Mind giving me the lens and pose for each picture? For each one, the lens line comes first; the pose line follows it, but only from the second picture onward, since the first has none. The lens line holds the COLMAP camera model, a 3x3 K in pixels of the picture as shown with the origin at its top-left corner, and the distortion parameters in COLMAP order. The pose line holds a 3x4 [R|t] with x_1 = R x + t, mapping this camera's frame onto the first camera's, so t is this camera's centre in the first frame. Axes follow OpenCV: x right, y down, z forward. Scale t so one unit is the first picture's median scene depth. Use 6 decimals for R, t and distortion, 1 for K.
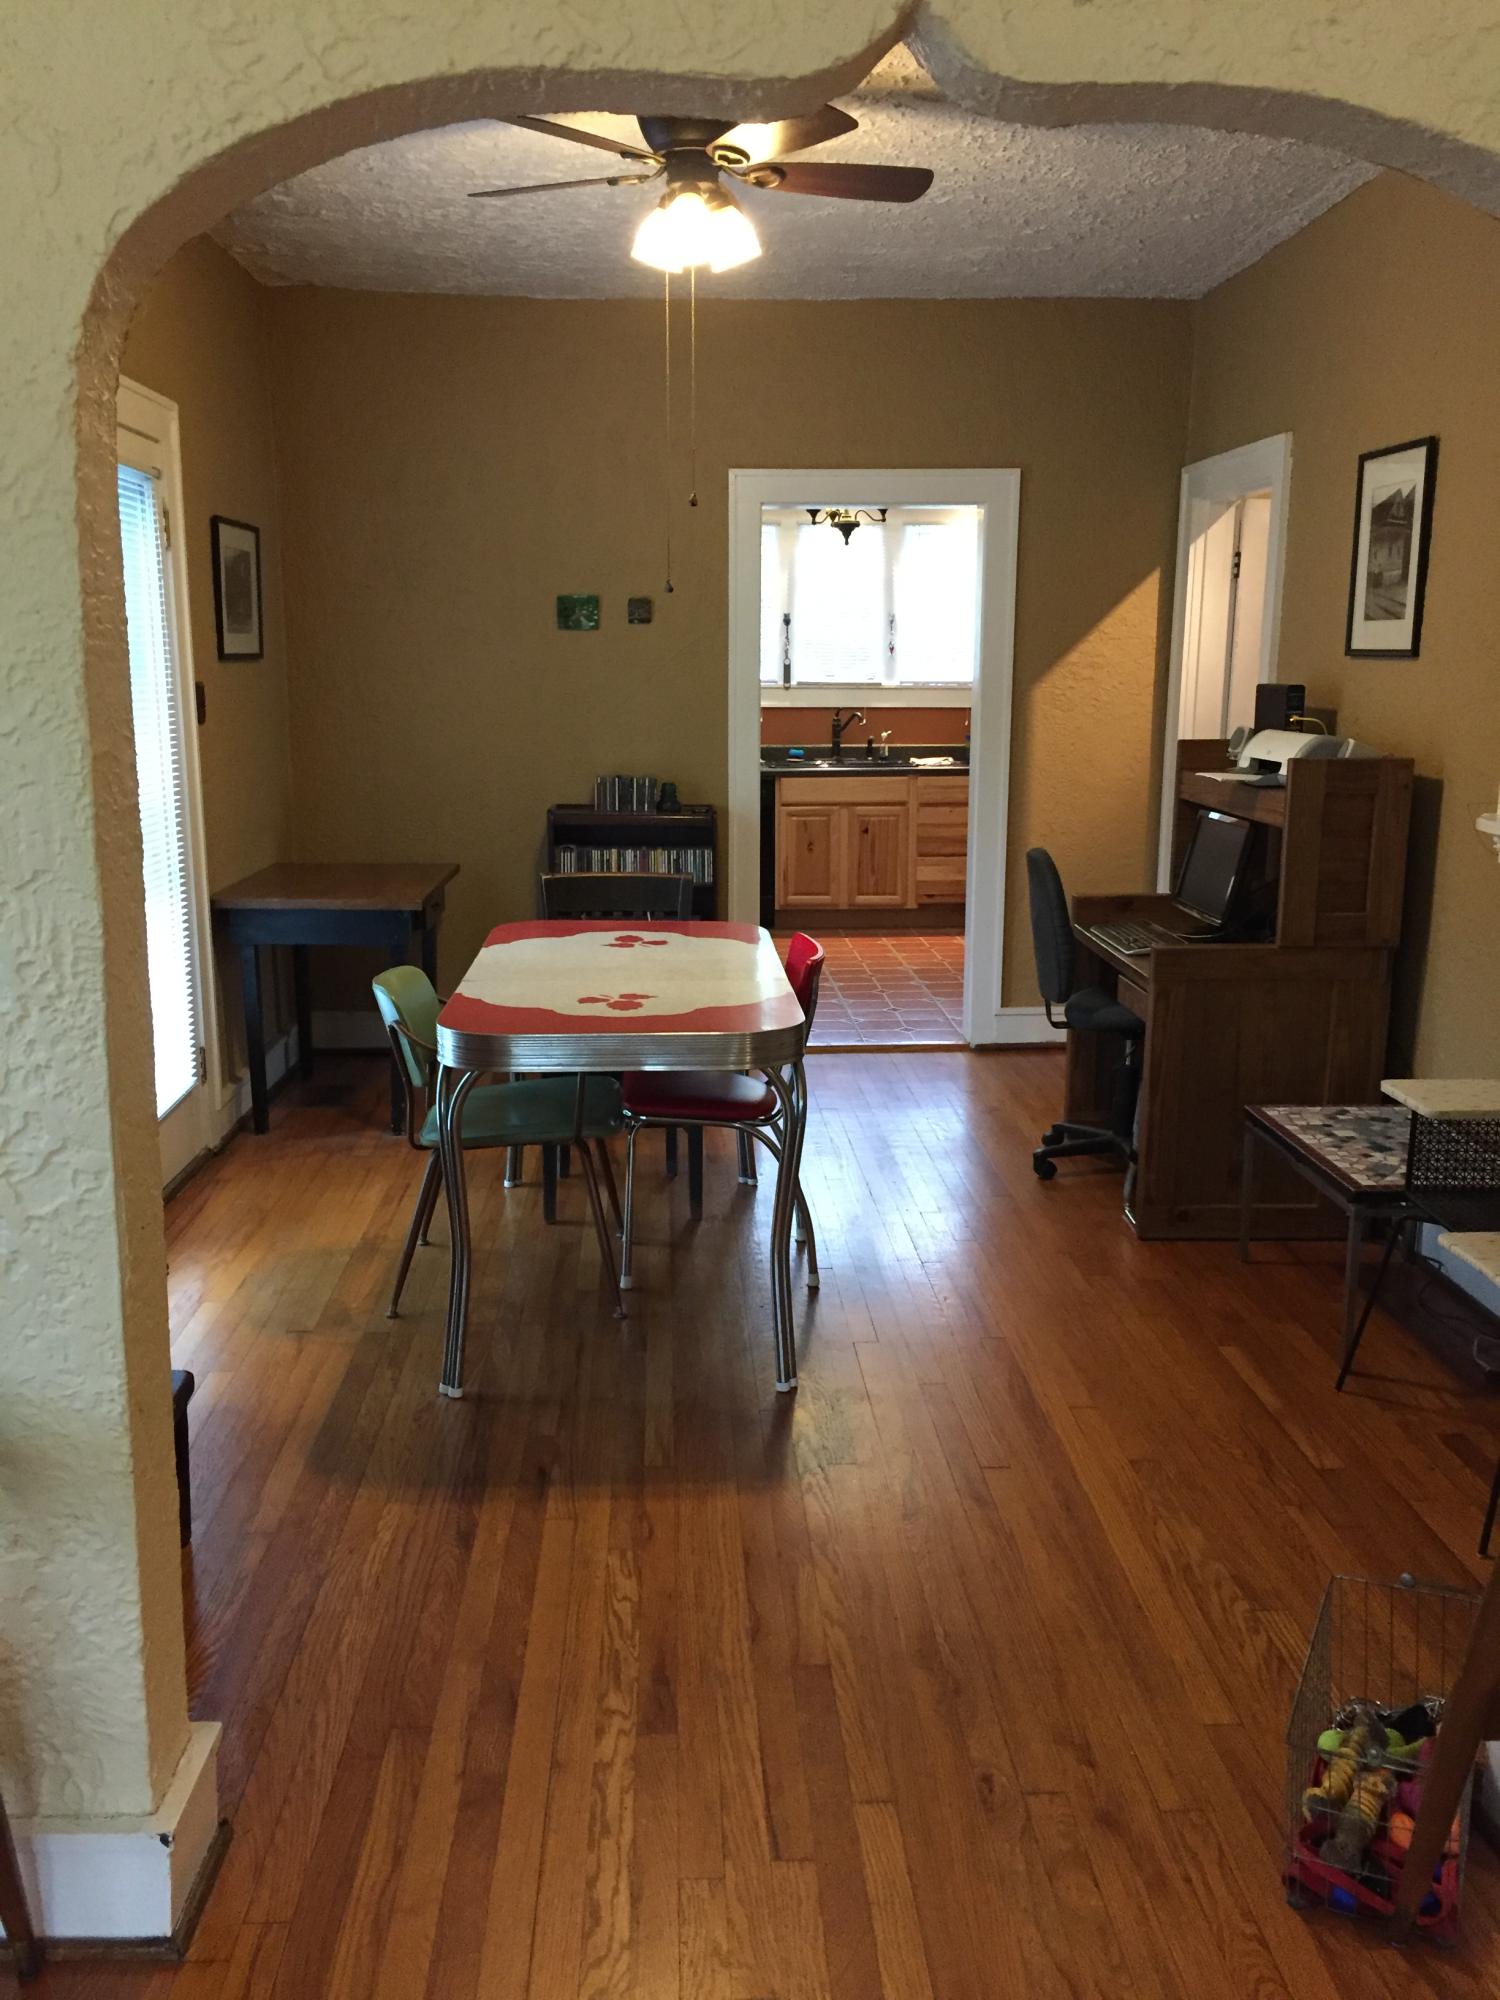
lens RADIAL K [[1720.1, 0, 741.6], [0, 1720.1, 996.6], [0, 0, 1]] dist [0.078219, -0.101358]
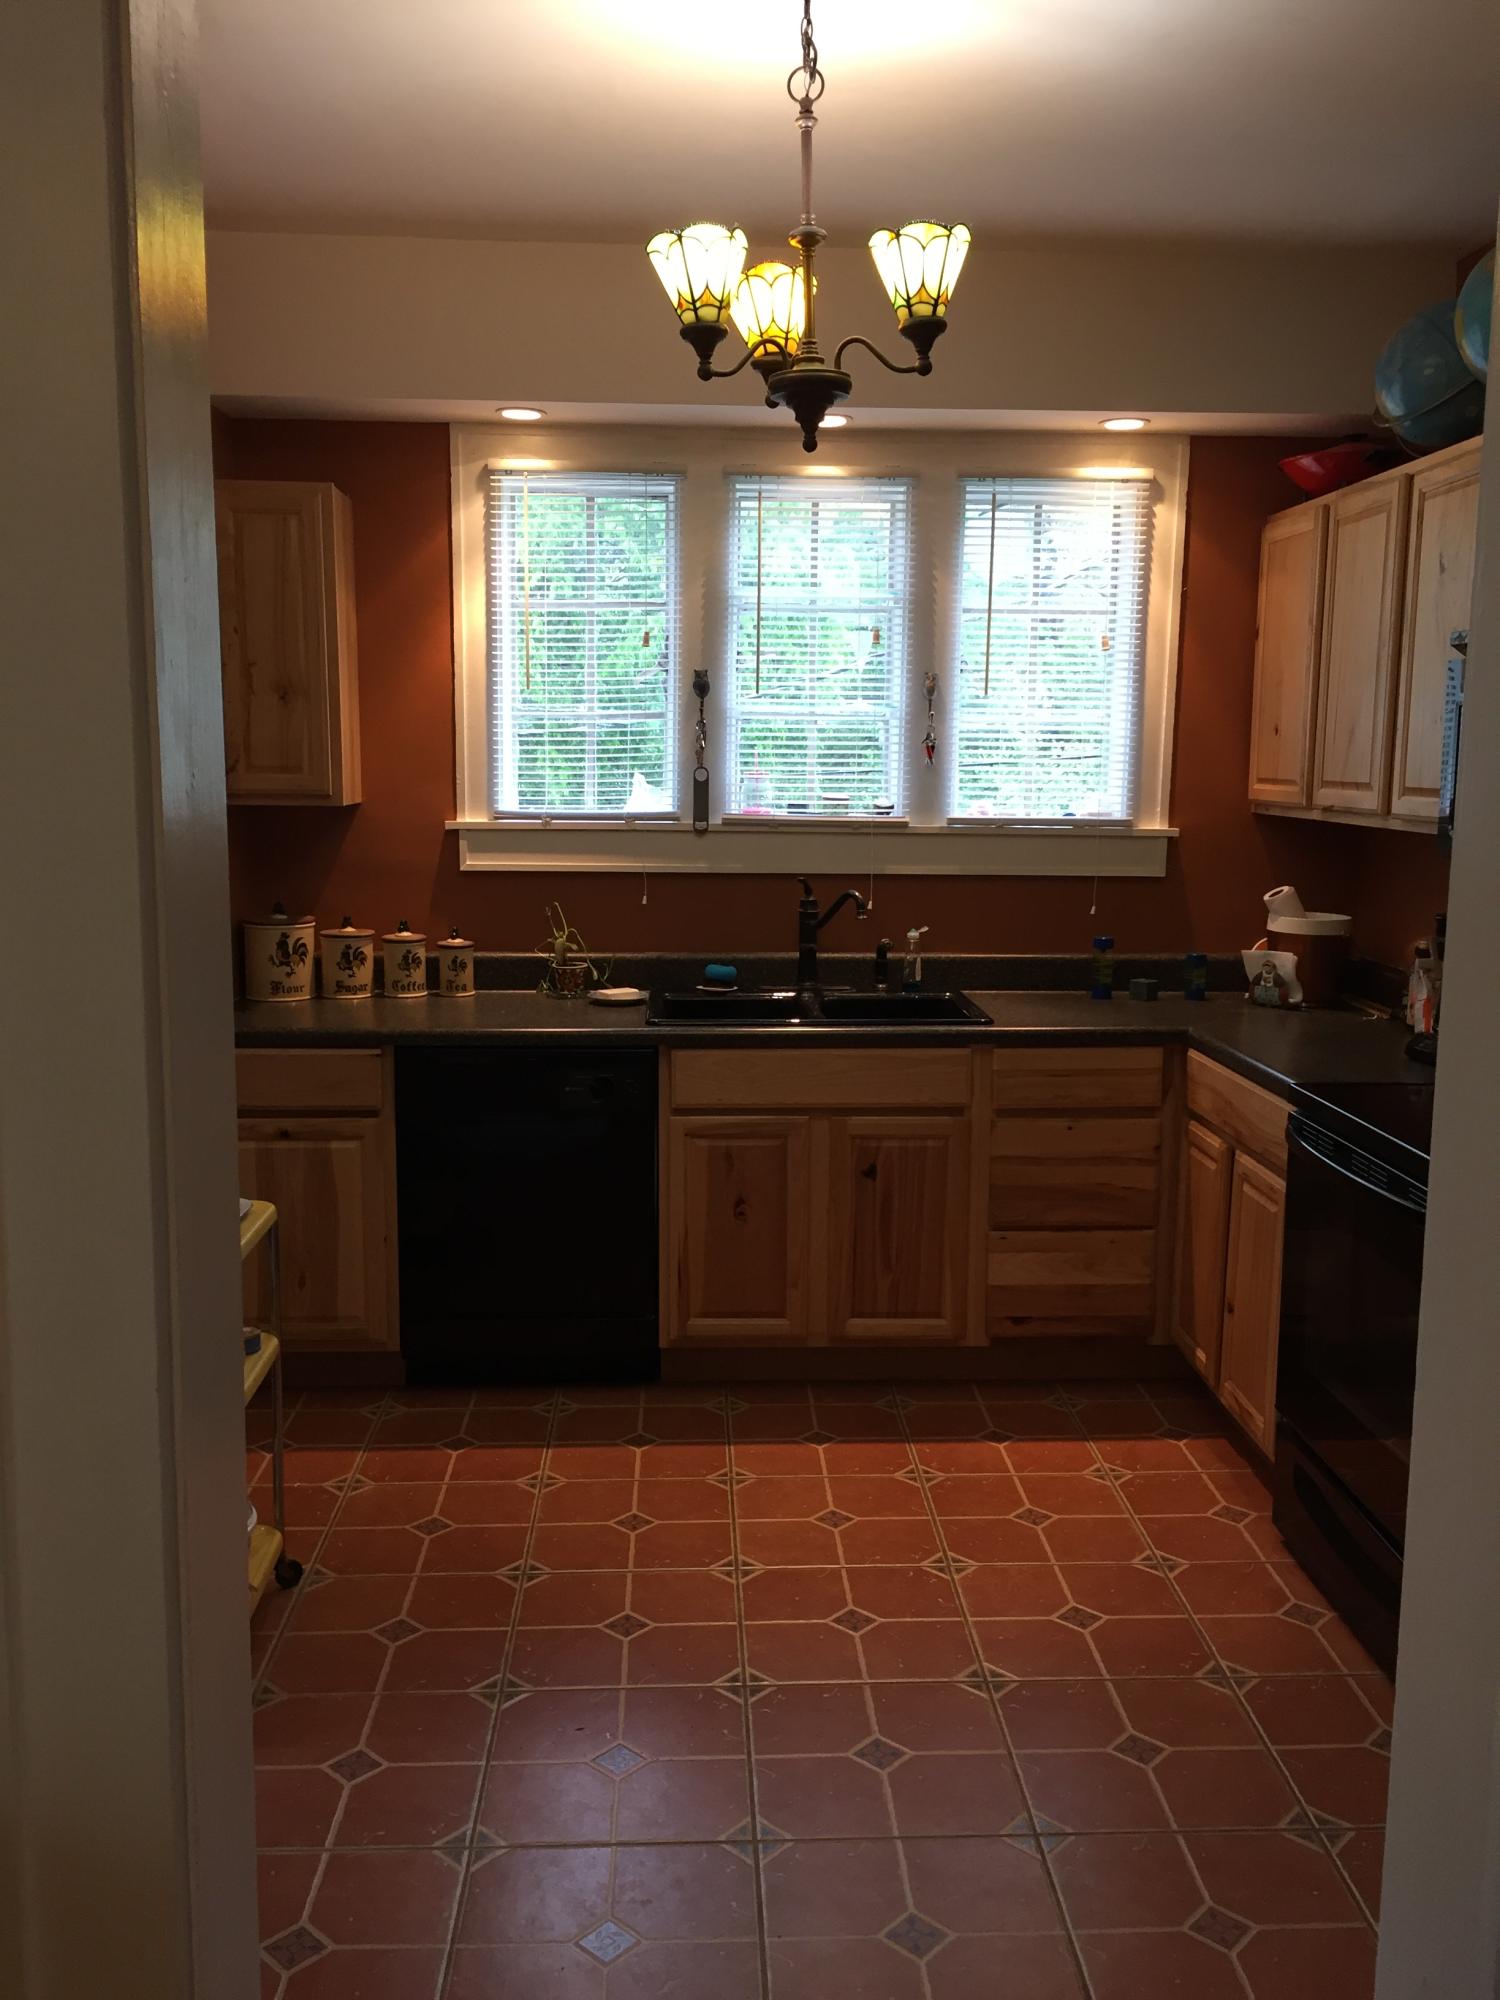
lens RADIAL K [[1720.1, 0, 741.6], [0, 1720.1, 996.6], [0, 0, 1]] dist [0.078219, -0.101358]
pose [[0.999910, 0.010355, -0.008570, 0.042969], [-0.010688, 0.999148, -0.039868, -0.121430], [0.008150, 0.039956, 0.999168, 0.565184]]
